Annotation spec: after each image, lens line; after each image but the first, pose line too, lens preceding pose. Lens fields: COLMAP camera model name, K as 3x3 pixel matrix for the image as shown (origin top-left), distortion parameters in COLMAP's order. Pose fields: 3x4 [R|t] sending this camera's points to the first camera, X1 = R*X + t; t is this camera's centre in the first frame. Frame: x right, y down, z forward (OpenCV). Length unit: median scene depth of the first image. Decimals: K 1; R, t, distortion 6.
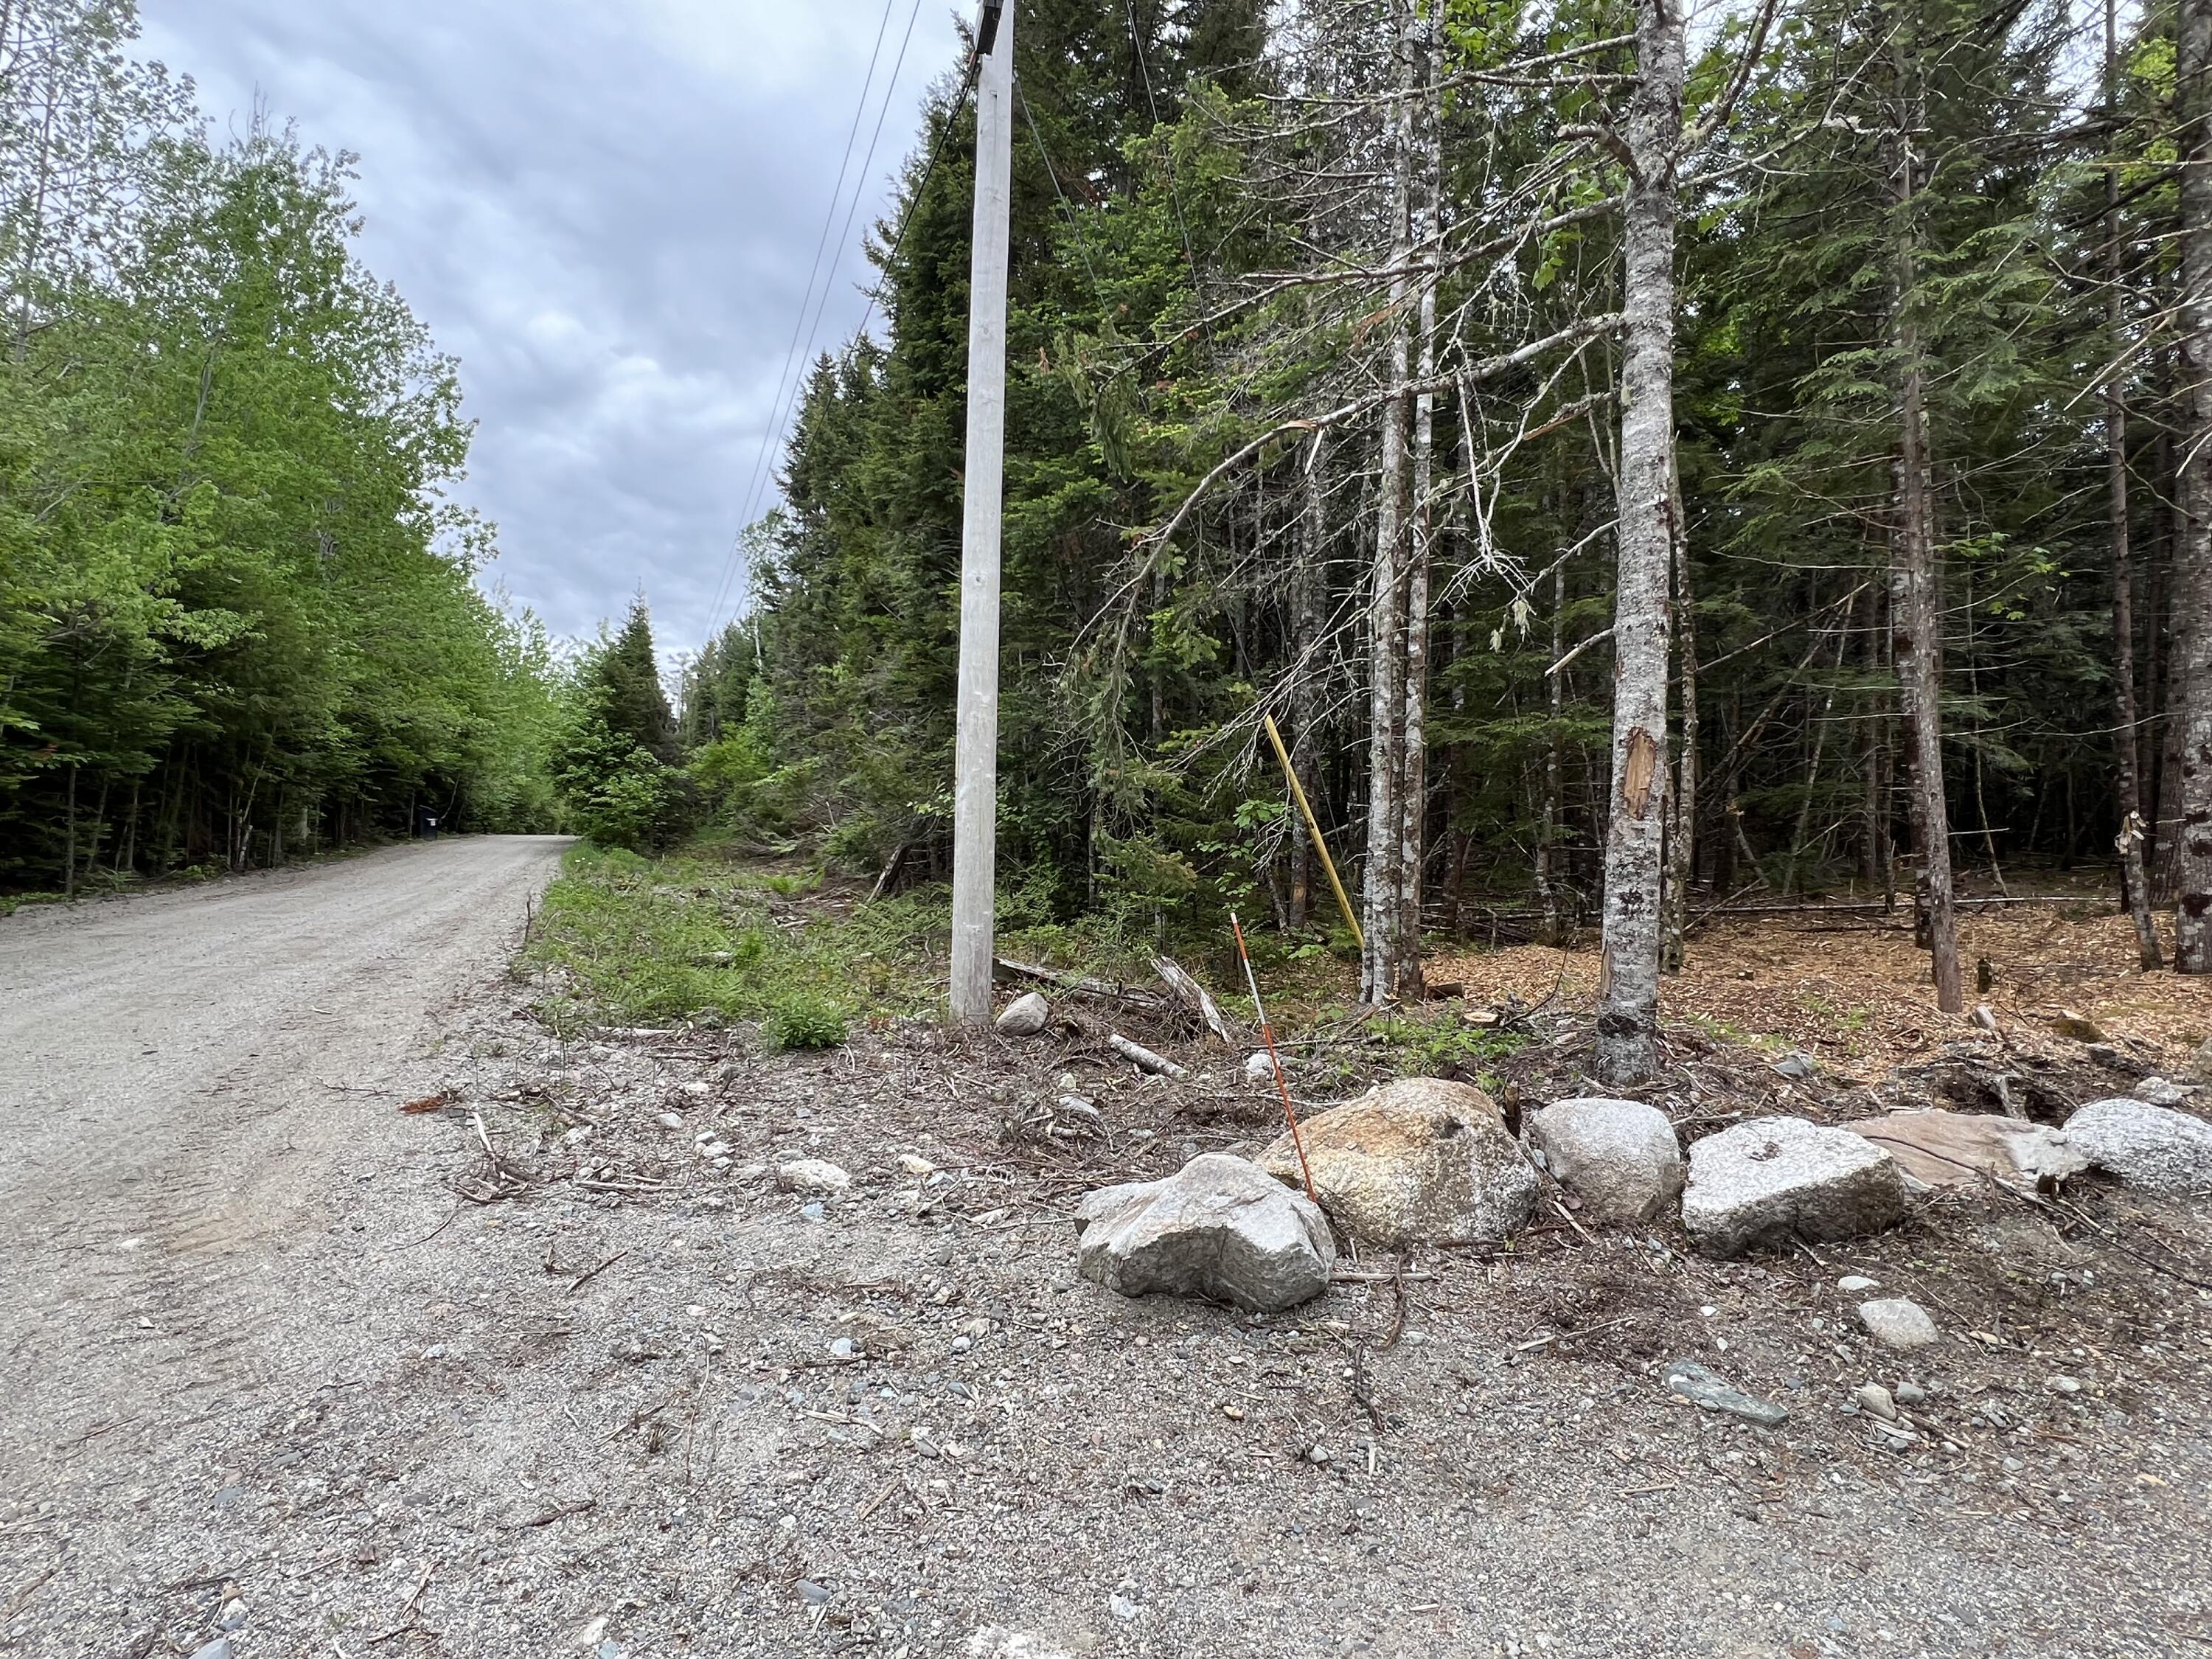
lens RADIAL K [[1114.9, 0, 1107.7], [0, 1114.9, 839.9], [0, 0, 1]] dist [-0.000694, 0.000635]
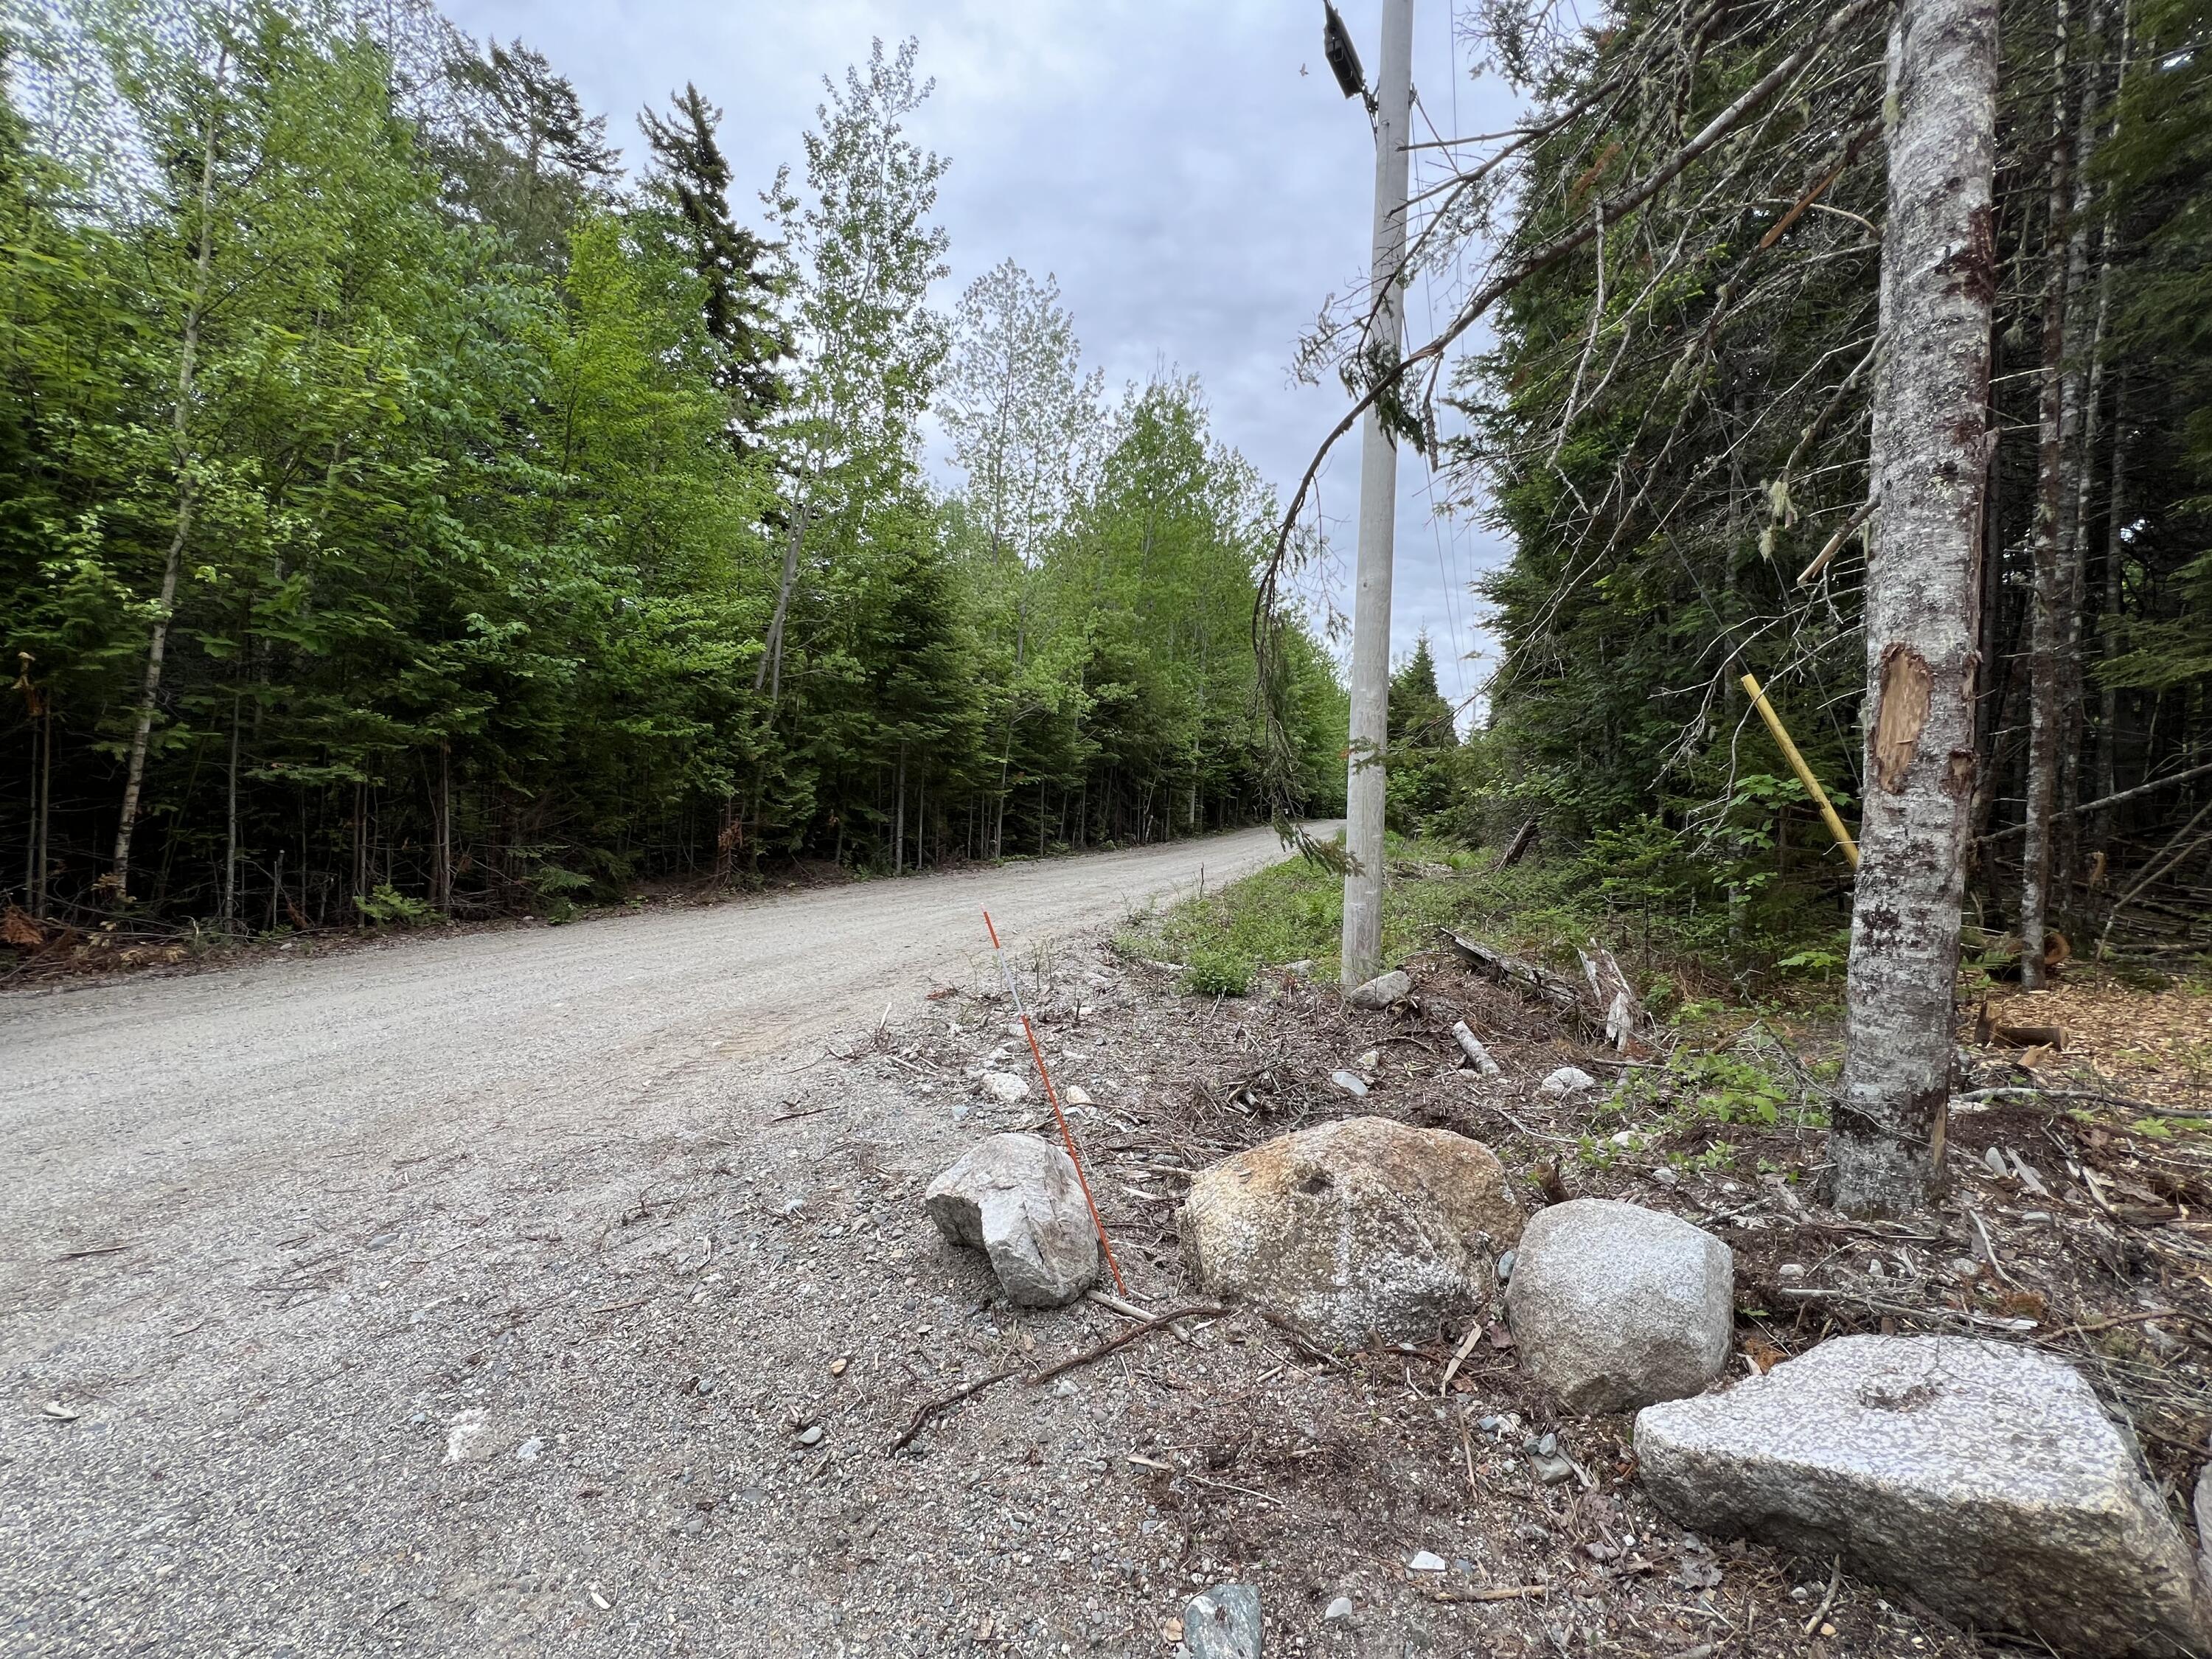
lens RADIAL K [[884.4, 0, 1104.4], [0, 884.4, 833.1], [0, 0, 1]] dist [0.001021, 0.000924]
pose [[0.698572, 0.003225, -0.715533, 0.518156], [0.005955, 0.999929, 0.010321, -0.004115], [0.715515, -0.011471, 0.698503, 0.343067]]
